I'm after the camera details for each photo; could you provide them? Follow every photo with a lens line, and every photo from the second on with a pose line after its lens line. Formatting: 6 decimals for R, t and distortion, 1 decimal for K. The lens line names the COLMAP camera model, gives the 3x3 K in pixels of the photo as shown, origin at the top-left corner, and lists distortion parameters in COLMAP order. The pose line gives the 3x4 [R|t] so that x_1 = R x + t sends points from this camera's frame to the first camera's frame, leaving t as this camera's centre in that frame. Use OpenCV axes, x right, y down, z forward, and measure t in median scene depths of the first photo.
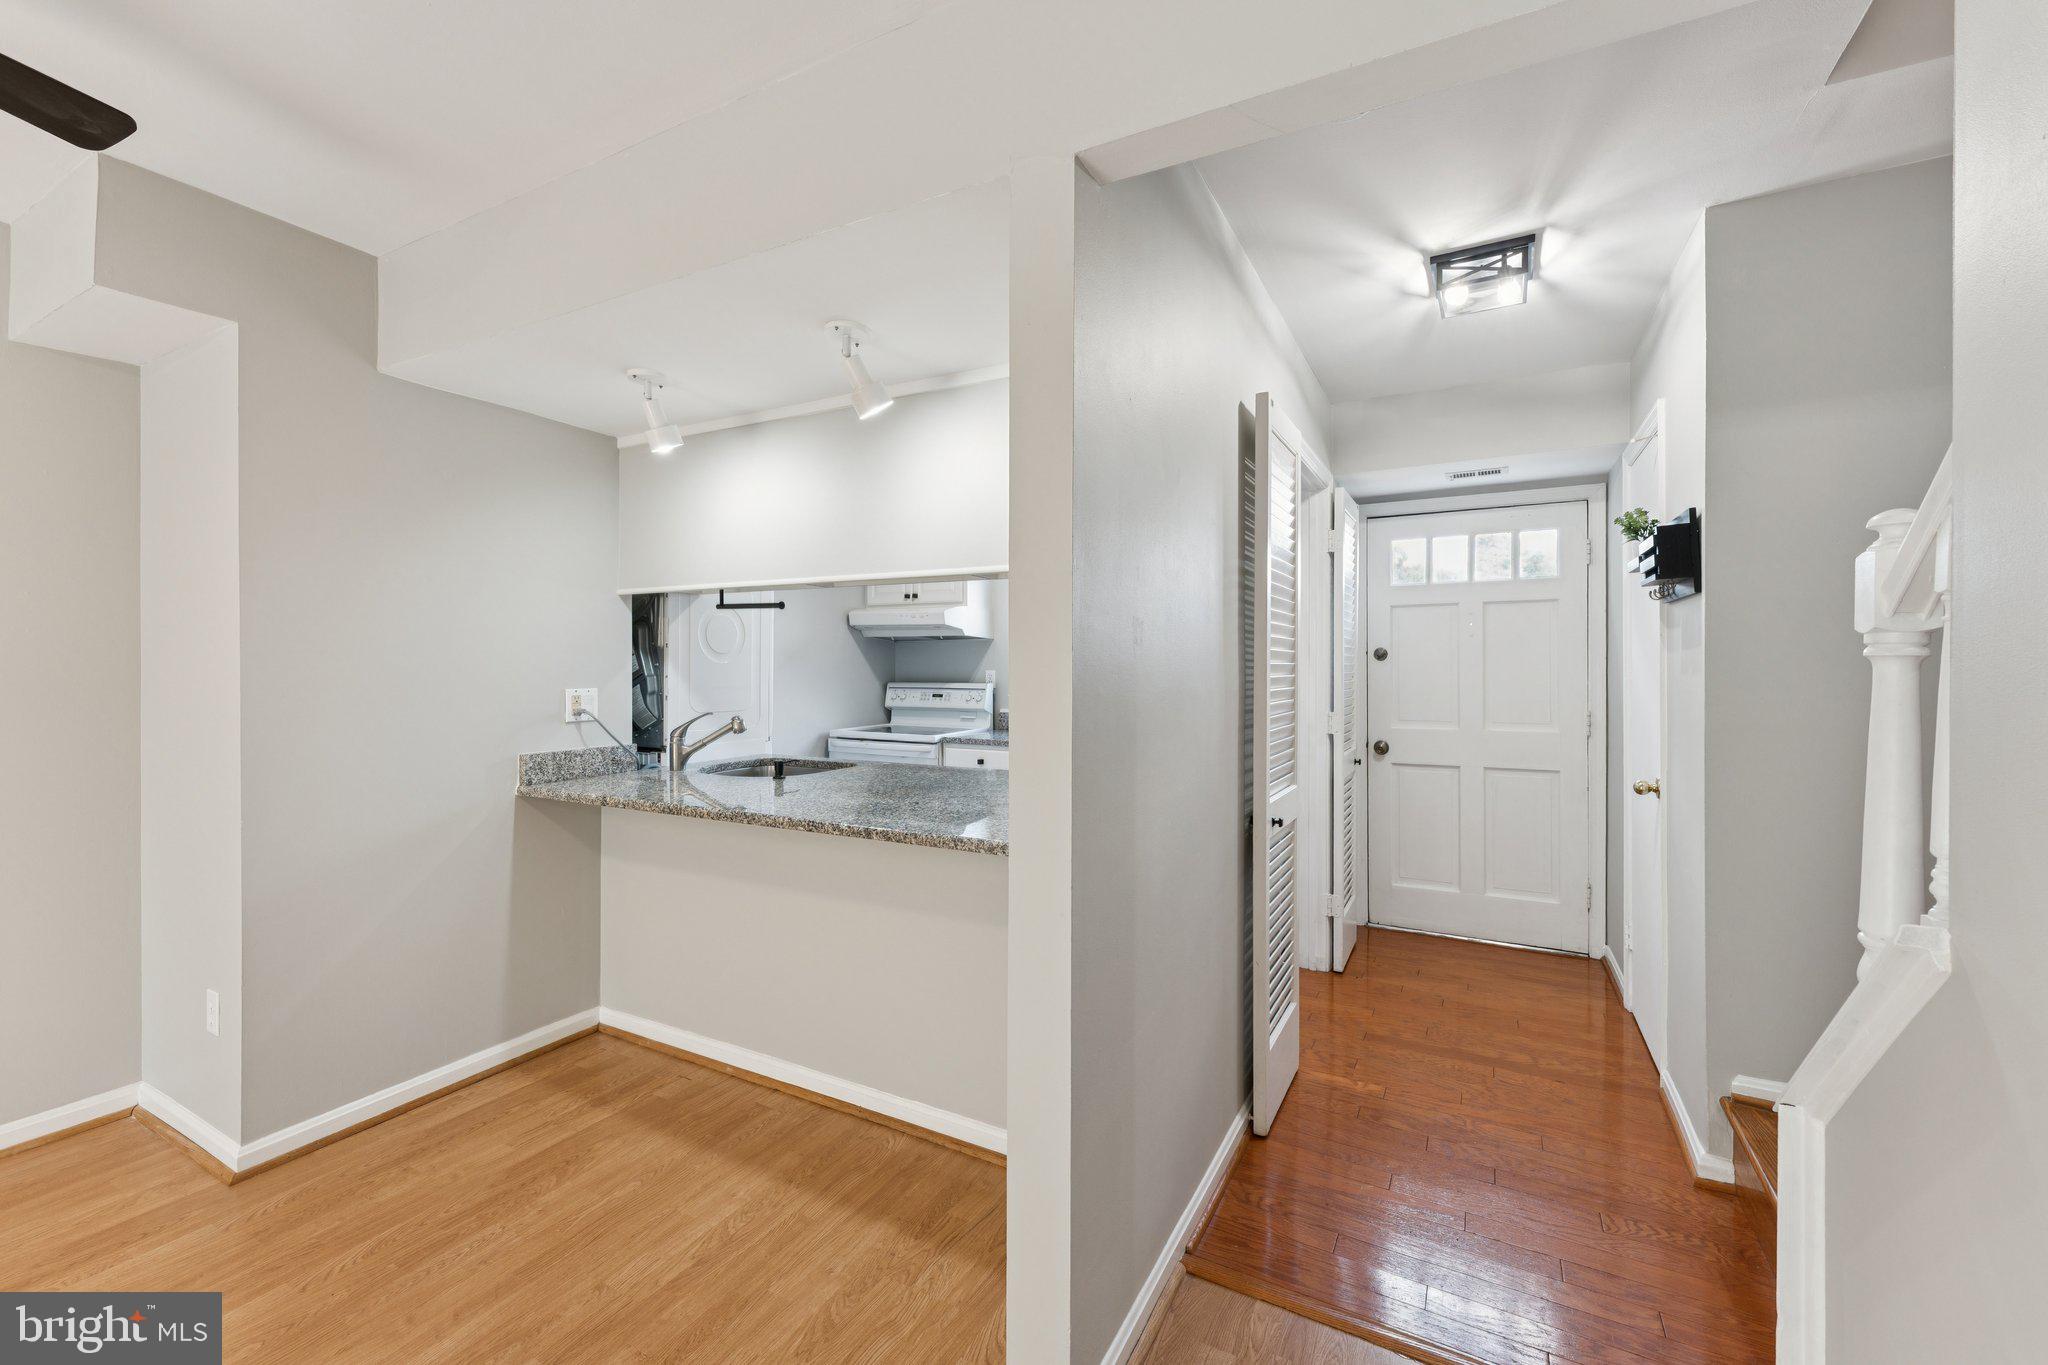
lens RADIAL K [[825.9, 0, 1024.0], [0, 825.9, 682.5], [0, 0, 1]] dist [0.001489, -0.000182]
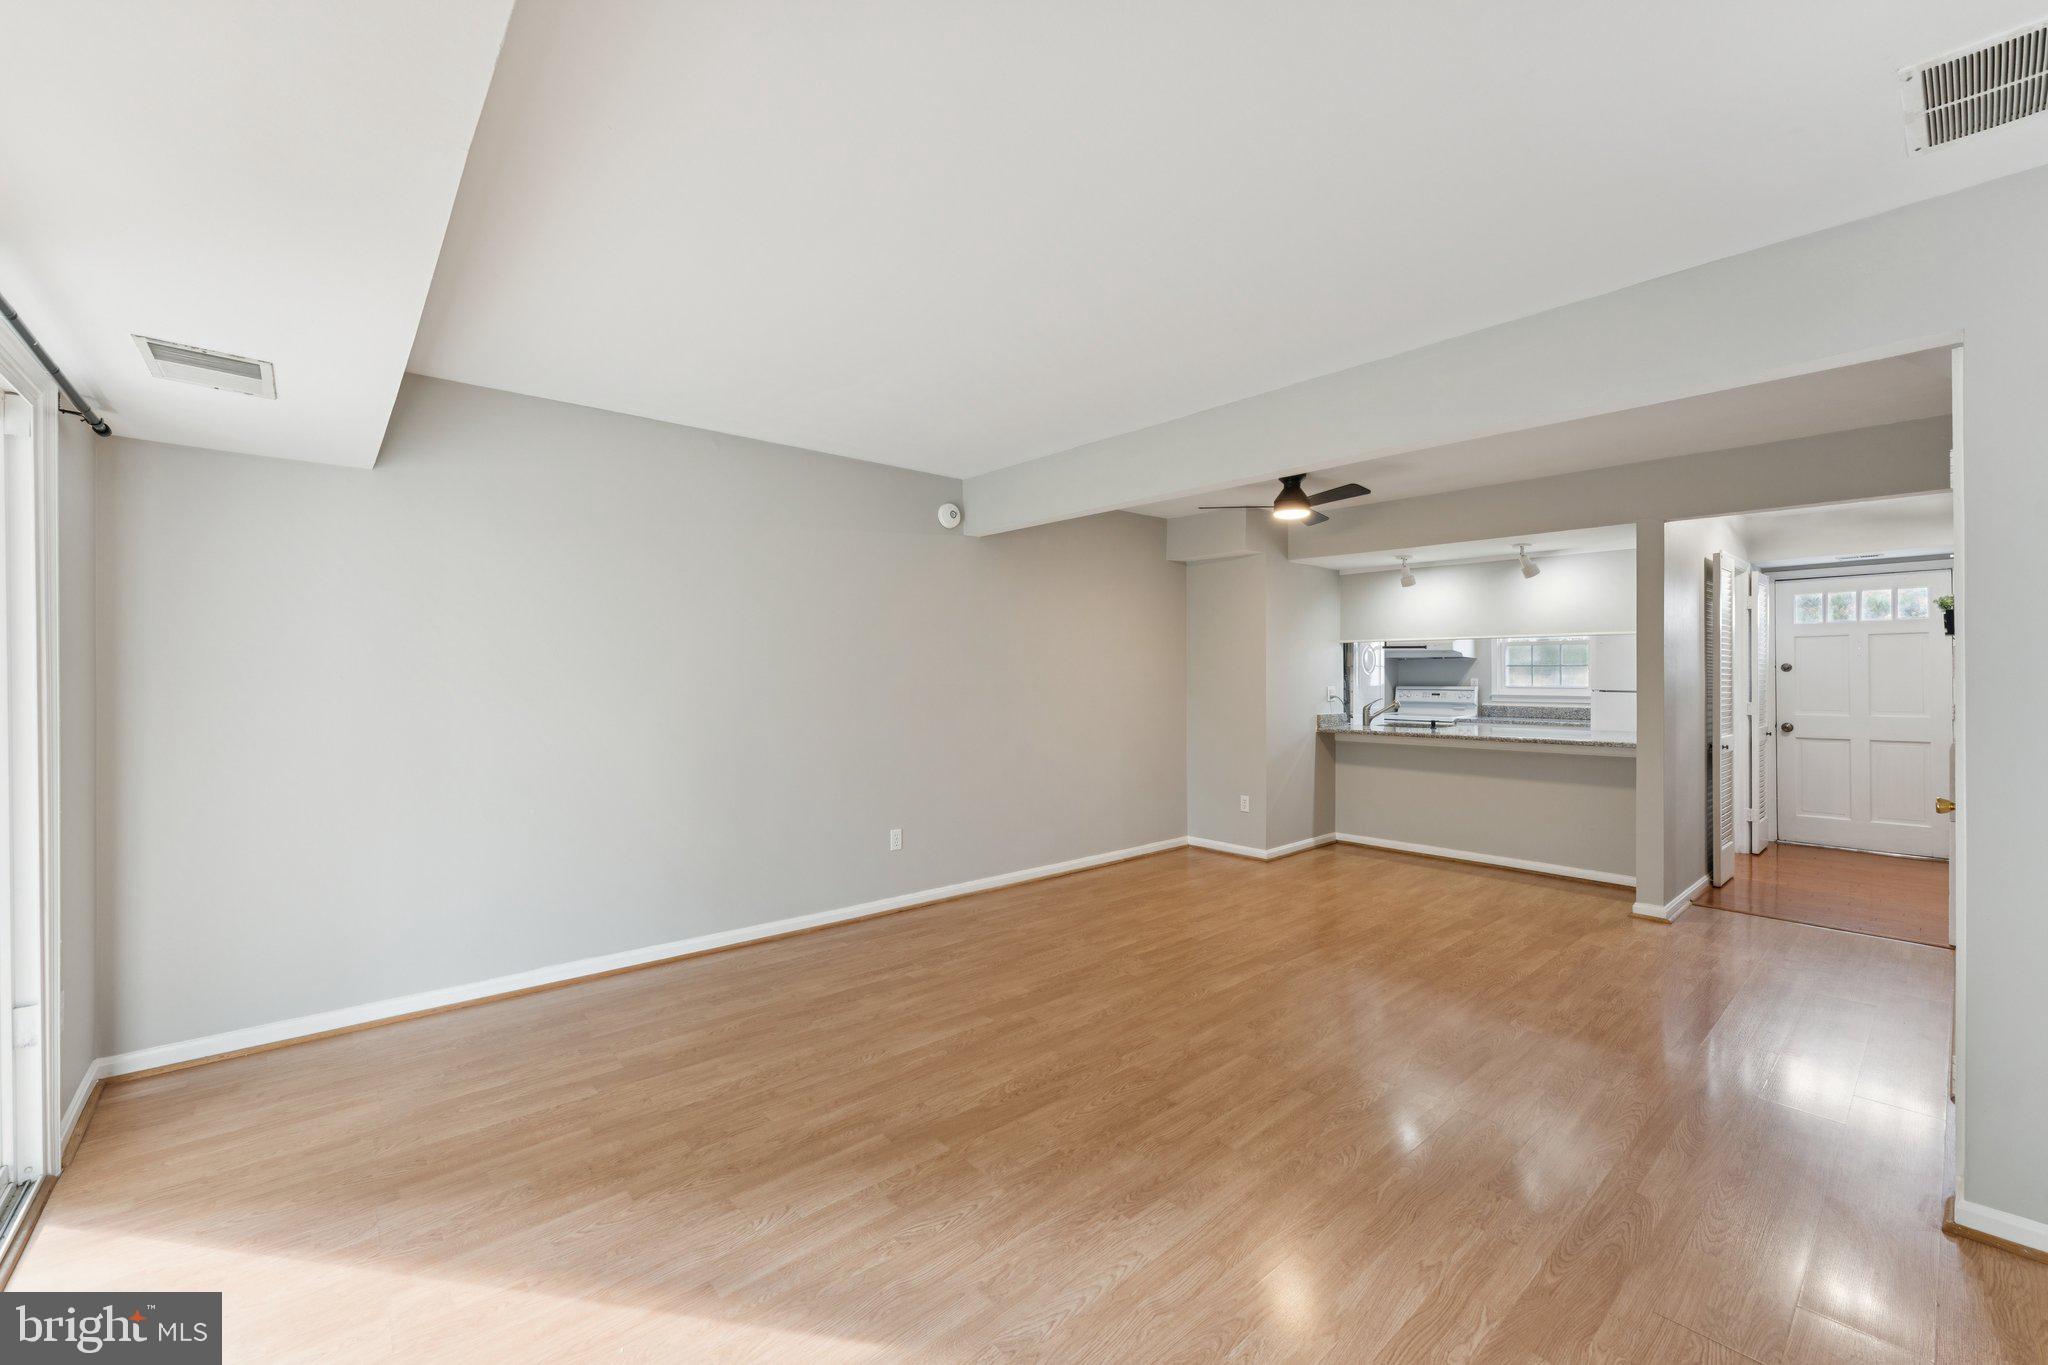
lens RADIAL K [[825.9, 0, 1024.0], [0, 825.9, 682.5], [0, 0, 1]] dist [0.001489, -0.000182]
pose [[0.942118, 0.001311, -0.335280, -0.416637], [-0.005282, 0.999926, -0.010931, 0.019116], [0.335241, 0.012069, 0.942055, -0.990141]]
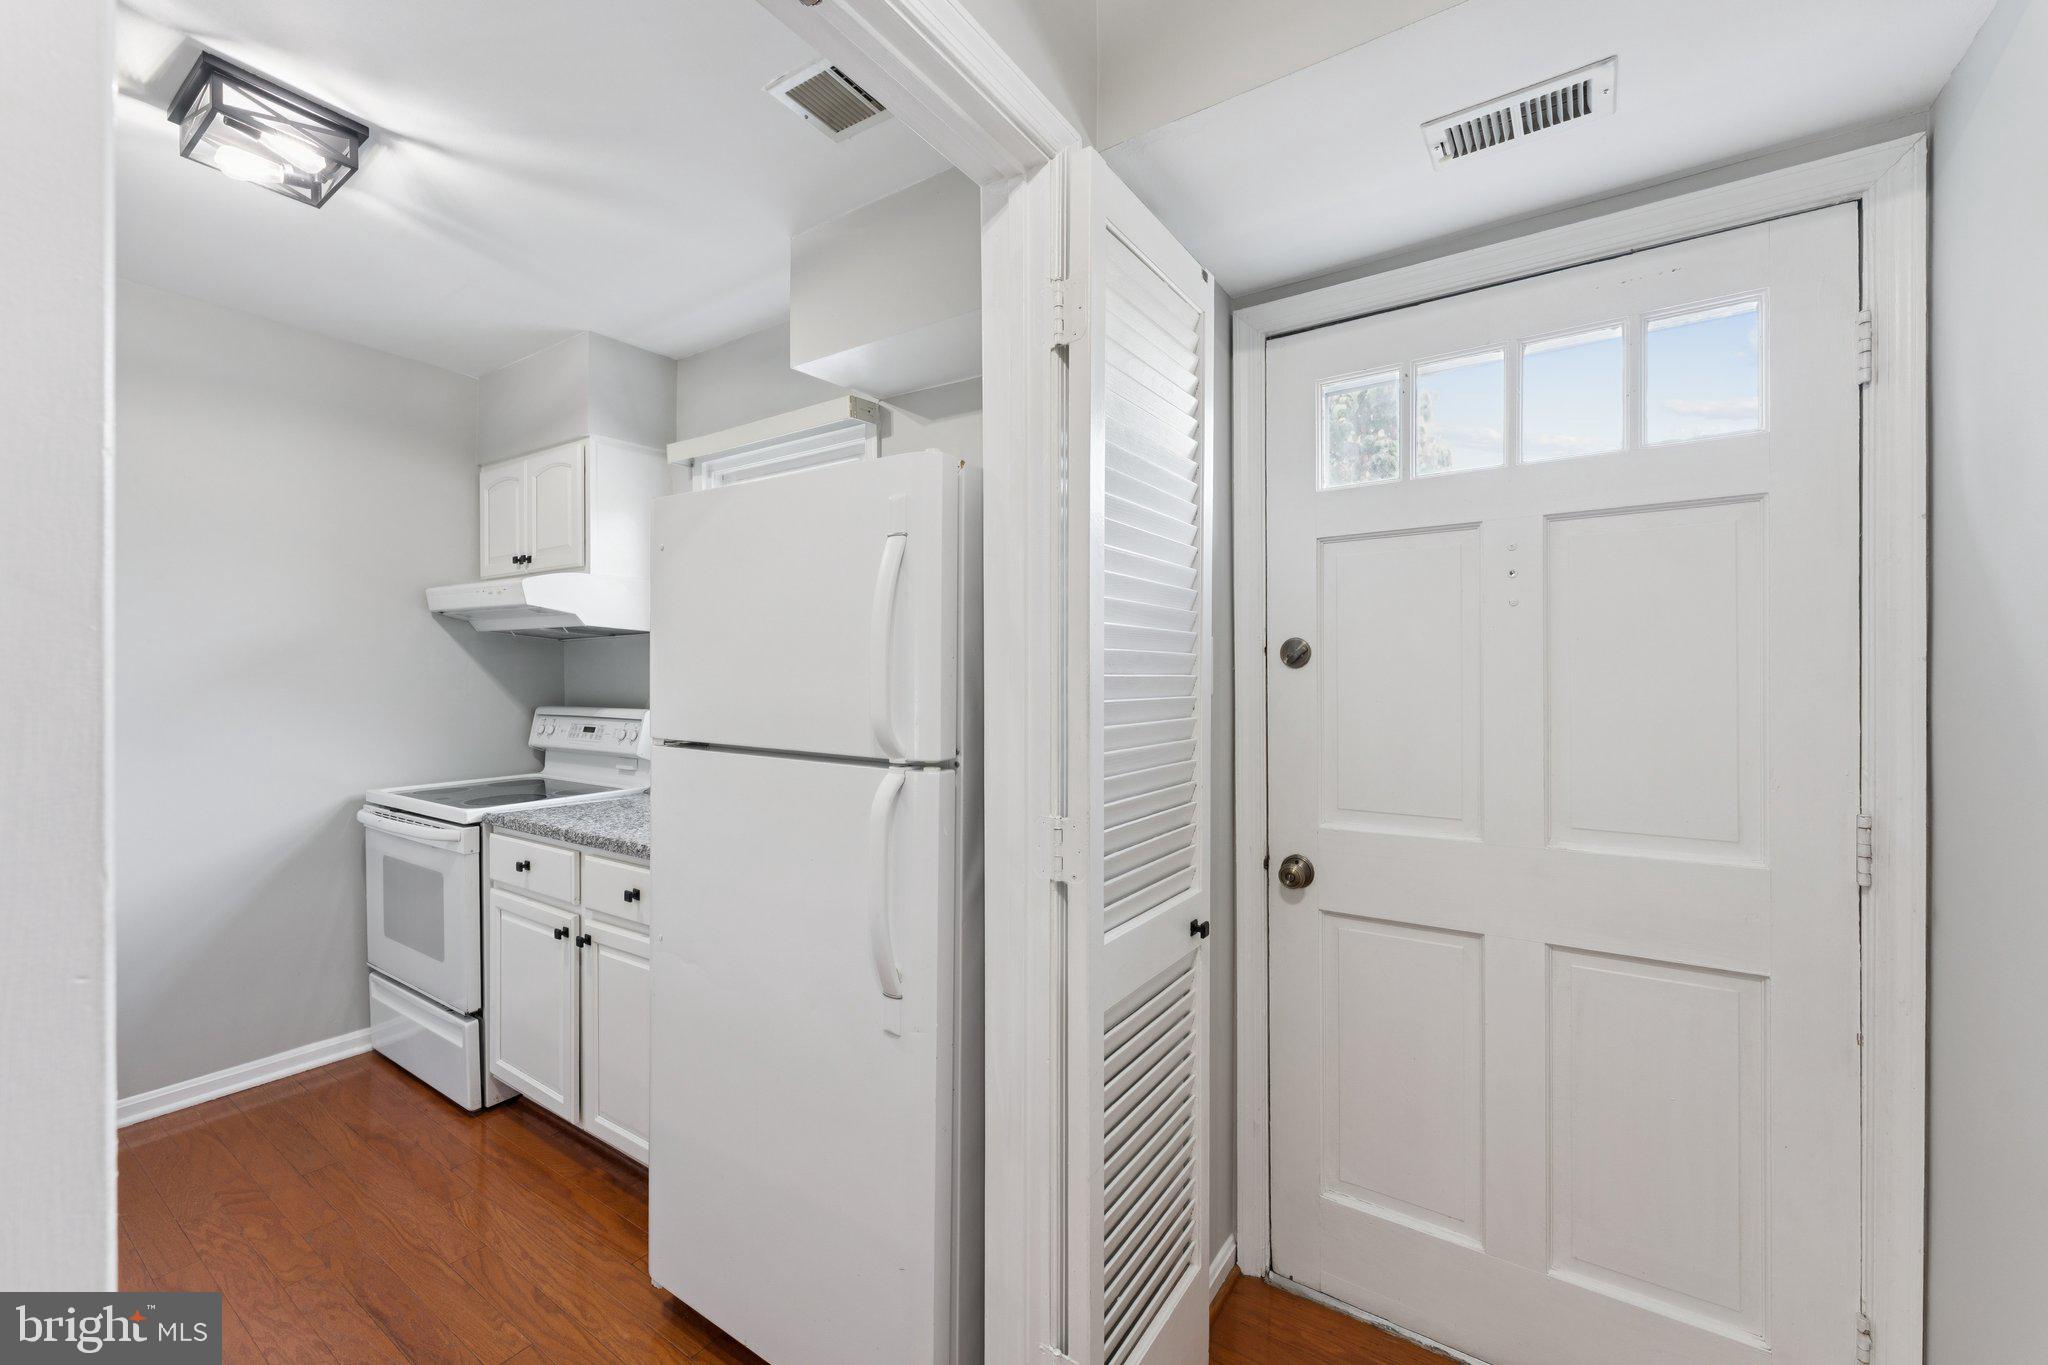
lens RADIAL K [[805.9, 0, 1023.7], [0, 805.9, 693.8], [0, 0, 1]] dist [-0.001212, -0.000153]
pose [[0.995815, 0.001850, -0.091373, 0.342140], [-0.002029, 0.999996, -0.001859, -0.012503], [0.091369, 0.002036, 0.995815, 0.593369]]
